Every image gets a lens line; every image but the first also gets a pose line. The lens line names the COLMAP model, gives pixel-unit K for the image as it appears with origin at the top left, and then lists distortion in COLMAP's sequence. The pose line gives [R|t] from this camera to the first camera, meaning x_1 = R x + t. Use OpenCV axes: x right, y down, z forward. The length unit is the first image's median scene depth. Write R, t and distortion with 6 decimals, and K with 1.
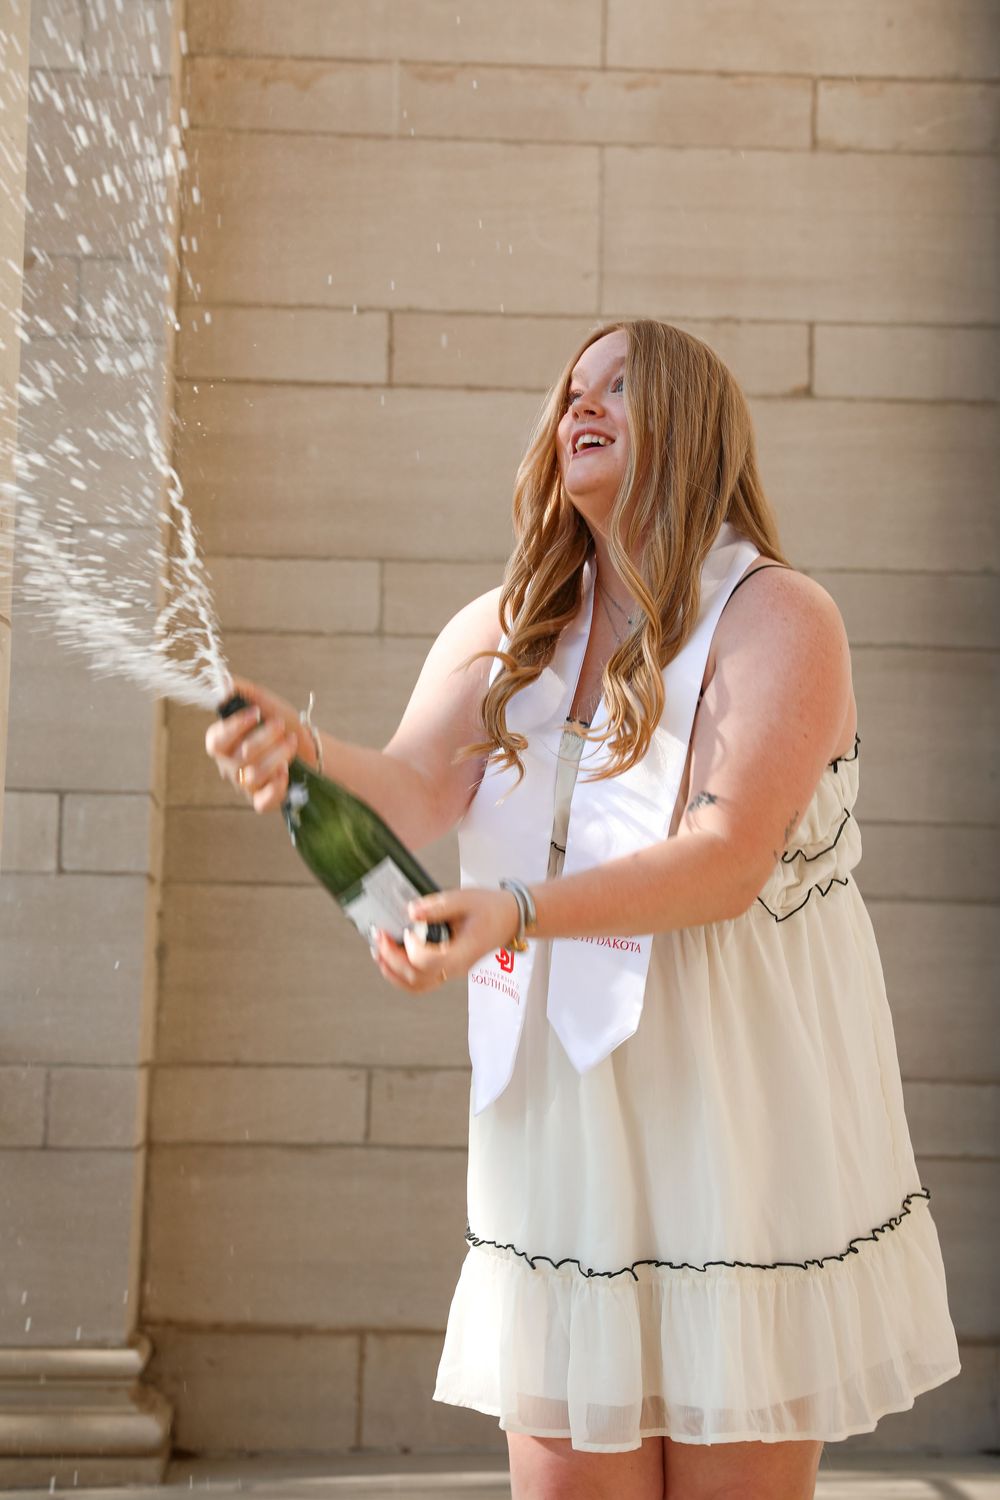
lens RADIAL K [[3020.0, 0, 512.9], [0, 3020.0, 761.3], [0, 0, 1]] dist [0.281461, 0.000000]
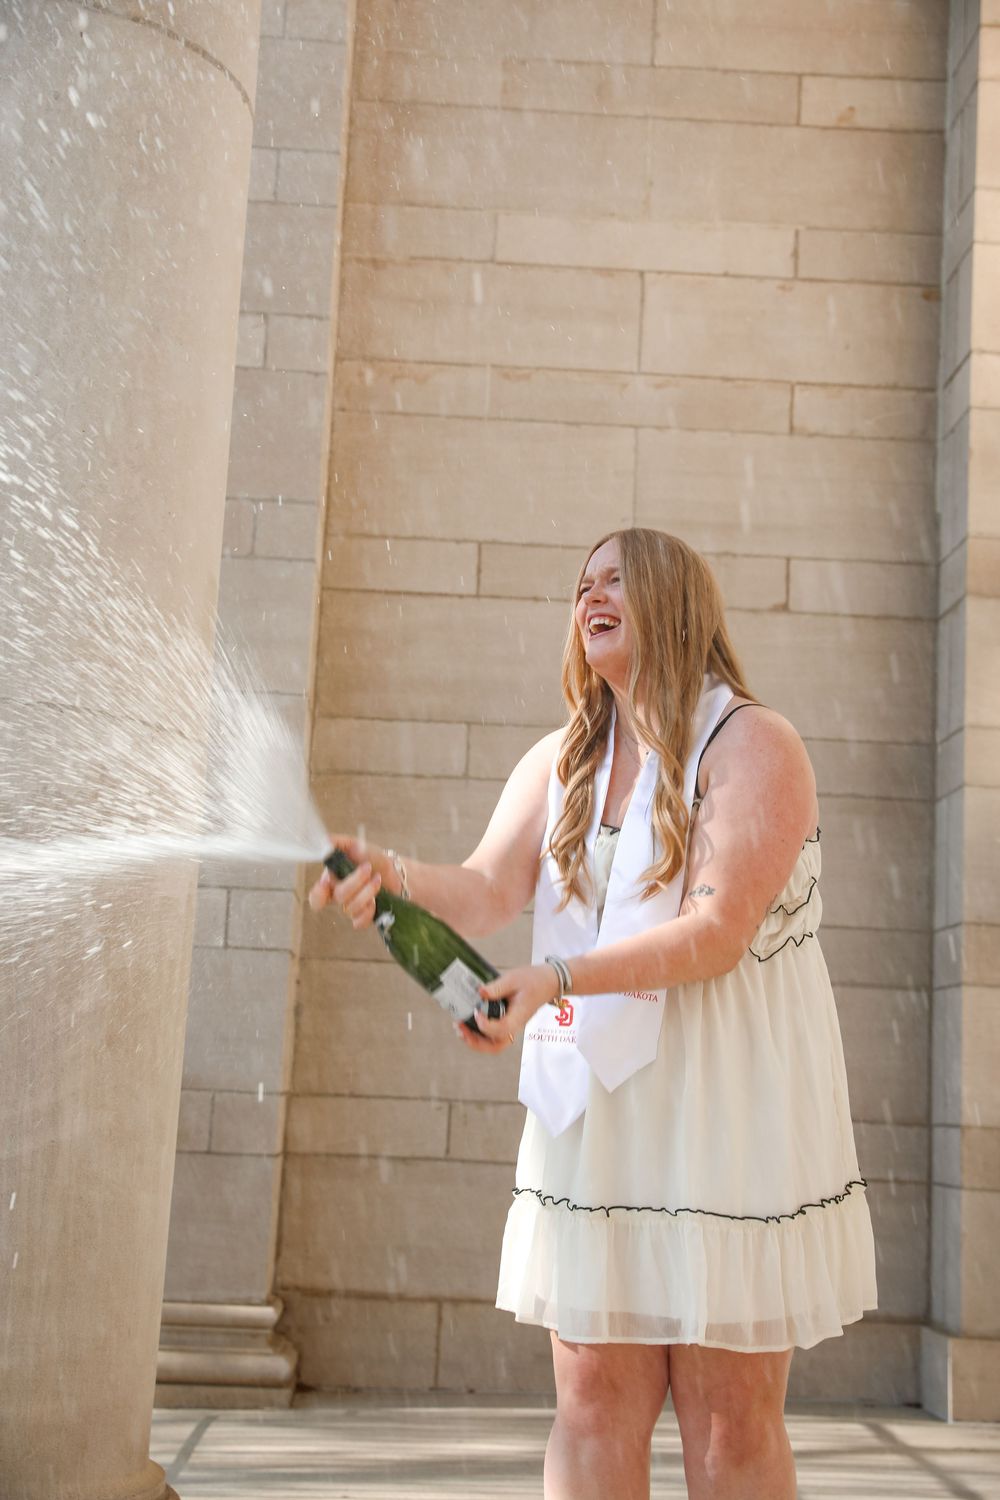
lens RADIAL K [[3020.0, 0, 504.4], [0, 3020.0, 734.5], [0, 0, 1]] dist [0.281461, 0.000000]
pose [[0.999709, 0.022477, -0.008713, -0.015437], [-0.023132, 0.996171, -0.084312, 0.052519], [0.006784, 0.084489, 0.996401, -0.348143]]
